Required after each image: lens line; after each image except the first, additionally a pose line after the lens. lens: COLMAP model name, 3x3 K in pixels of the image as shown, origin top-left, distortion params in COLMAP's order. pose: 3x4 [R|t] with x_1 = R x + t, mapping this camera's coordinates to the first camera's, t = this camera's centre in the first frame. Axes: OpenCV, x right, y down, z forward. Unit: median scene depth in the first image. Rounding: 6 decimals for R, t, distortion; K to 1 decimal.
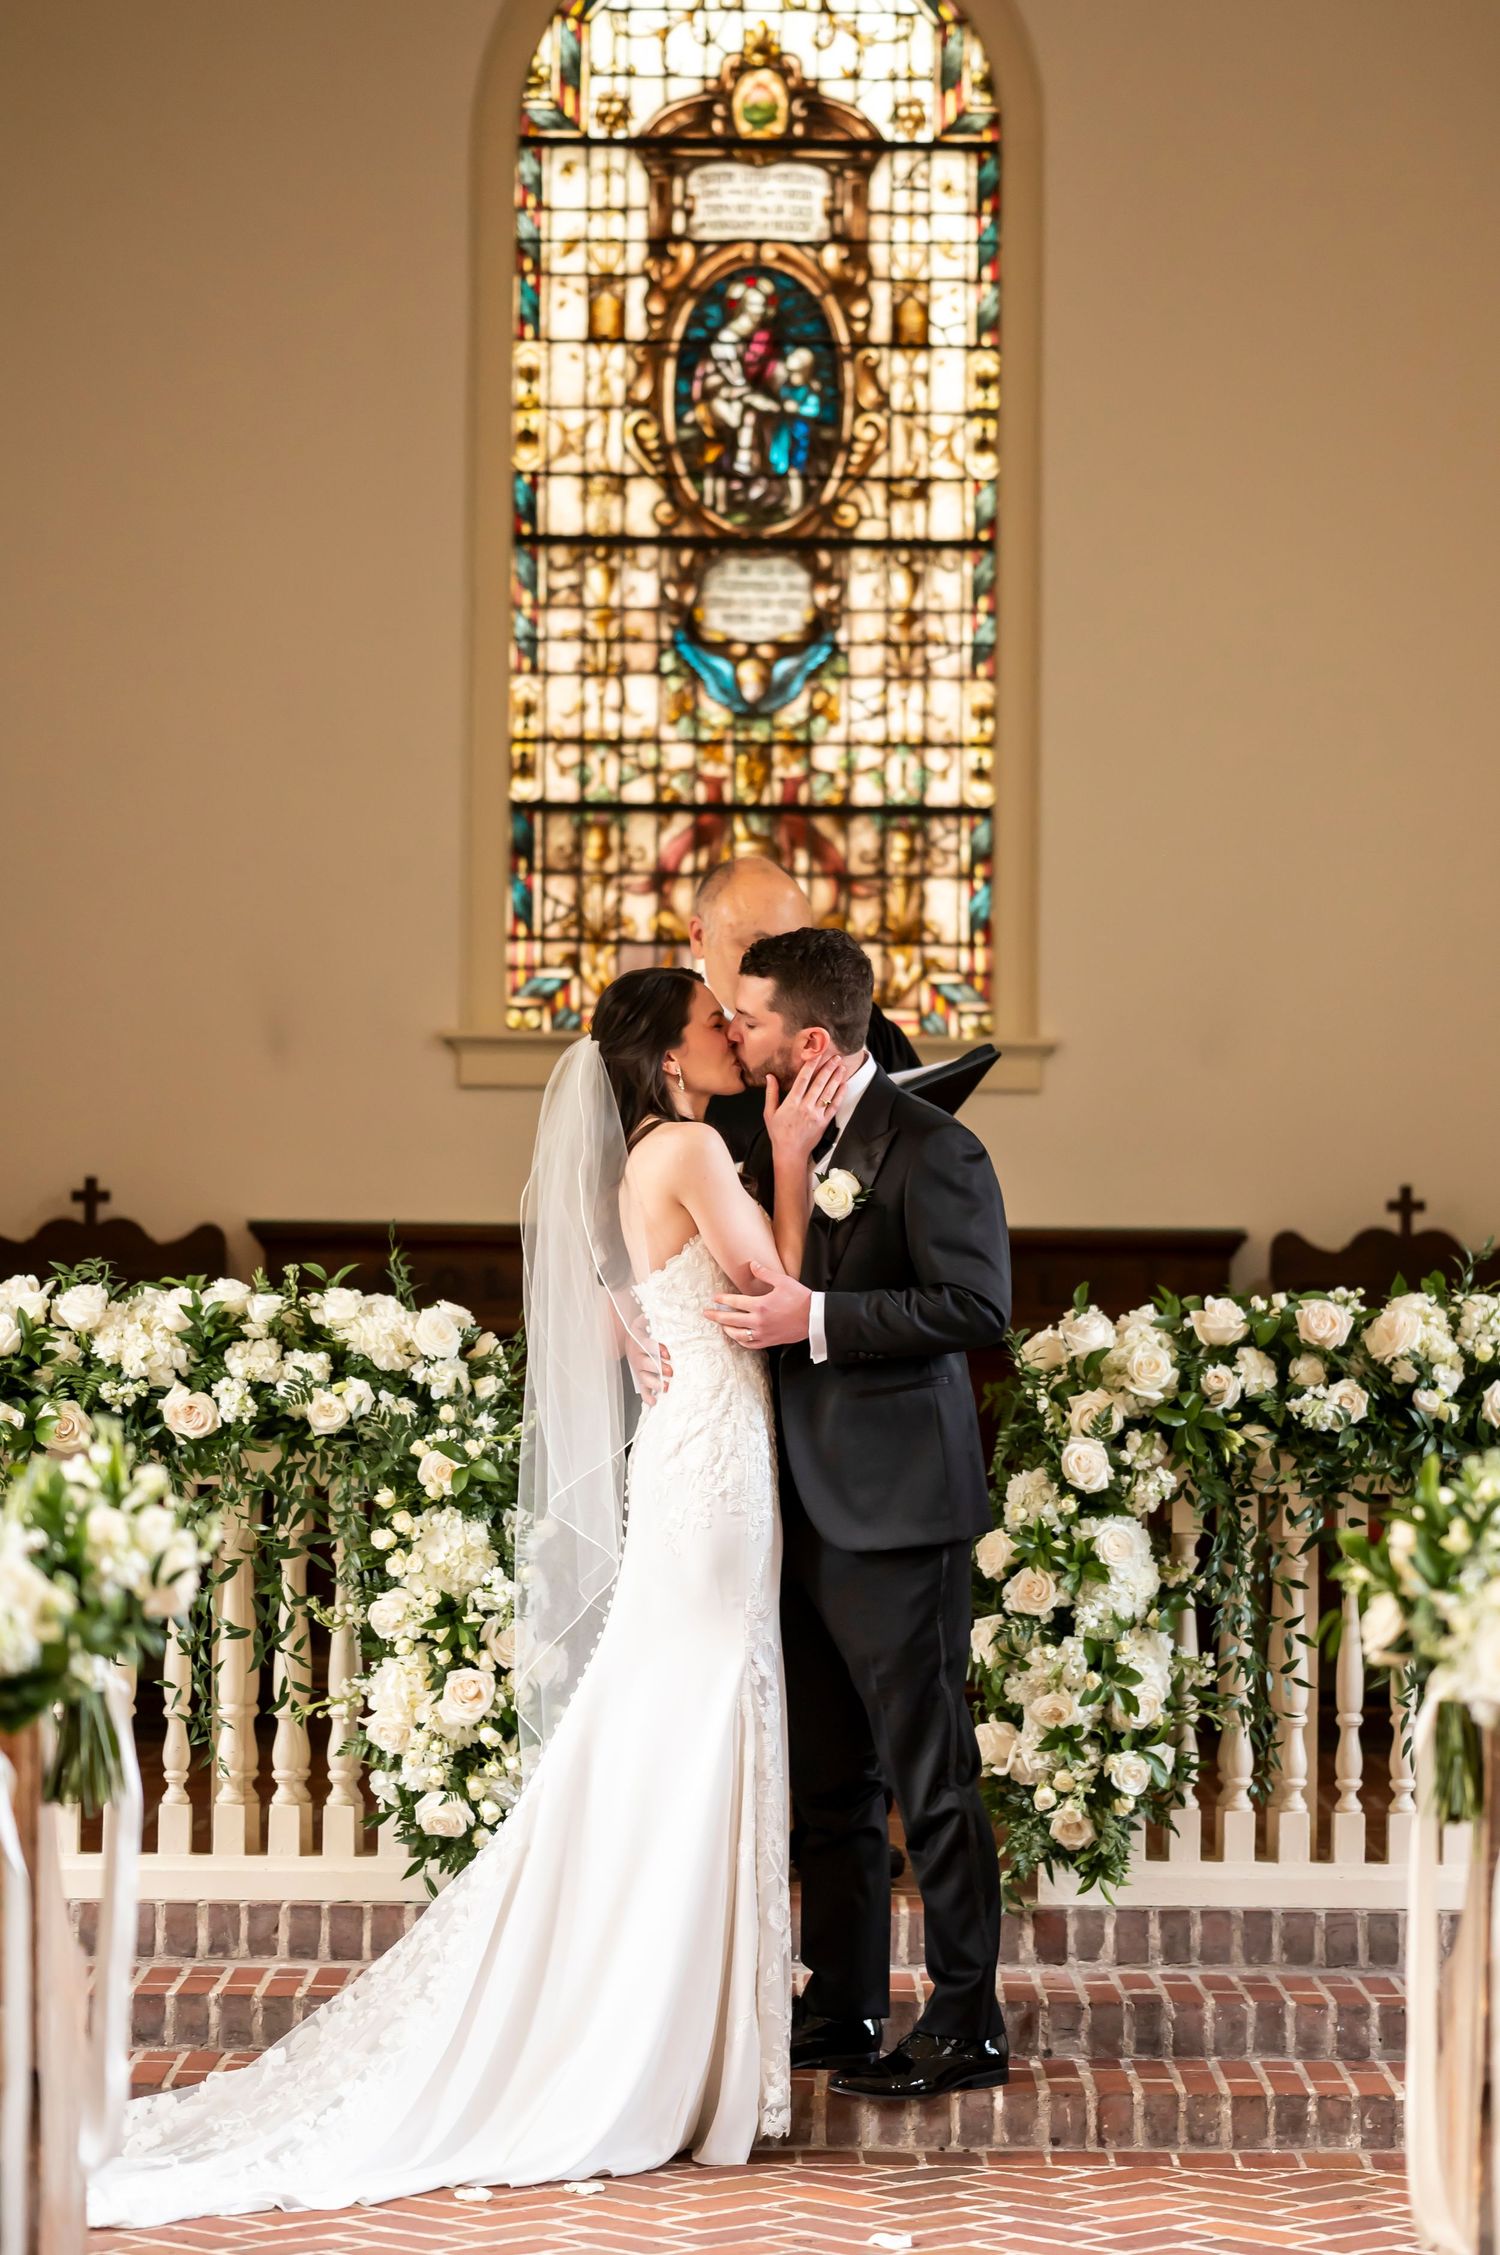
lens RADIAL K [[5385.8, 0, 750.0], [0, 5385.8, 1127.5], [0, 0, 1]] dist [-0.744296, -0.054387]
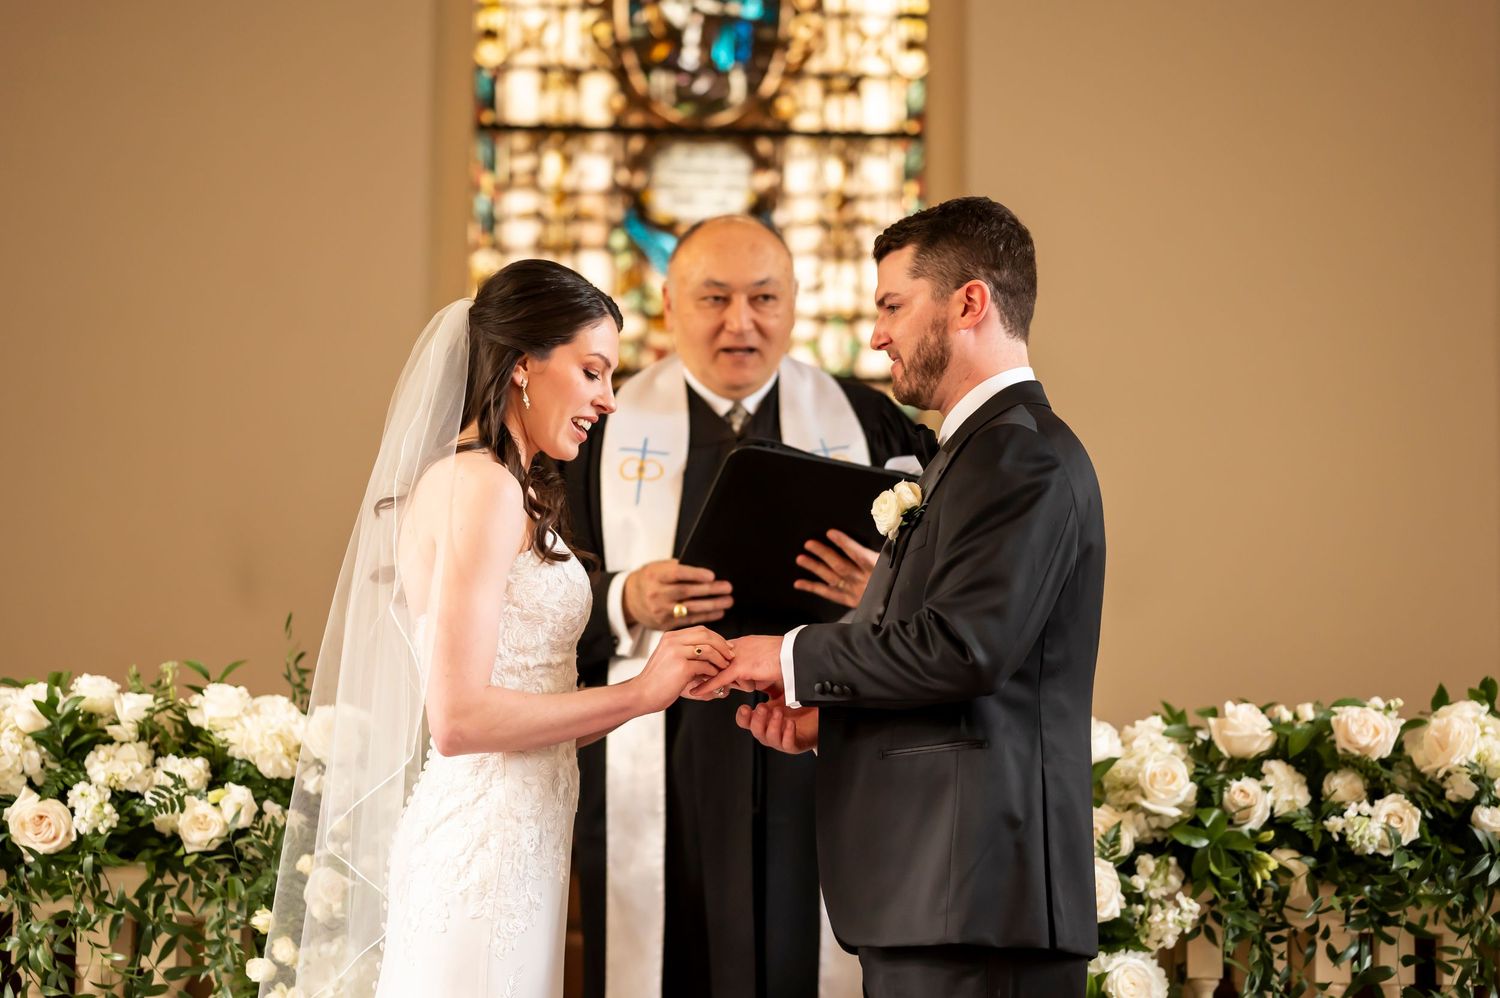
lens RADIAL K [[3825.6, 0, 750.0], [0, 3825.6, 499.0], [0, 0, 1]] dist [-0.311228, 0.422034]
pose [[0.999838, 0.006818, 0.016658, -0.002121], [-0.005279, 0.995857, -0.090781, 0.055473], [-0.017208, 0.090678, 0.995732, 0.388757]]
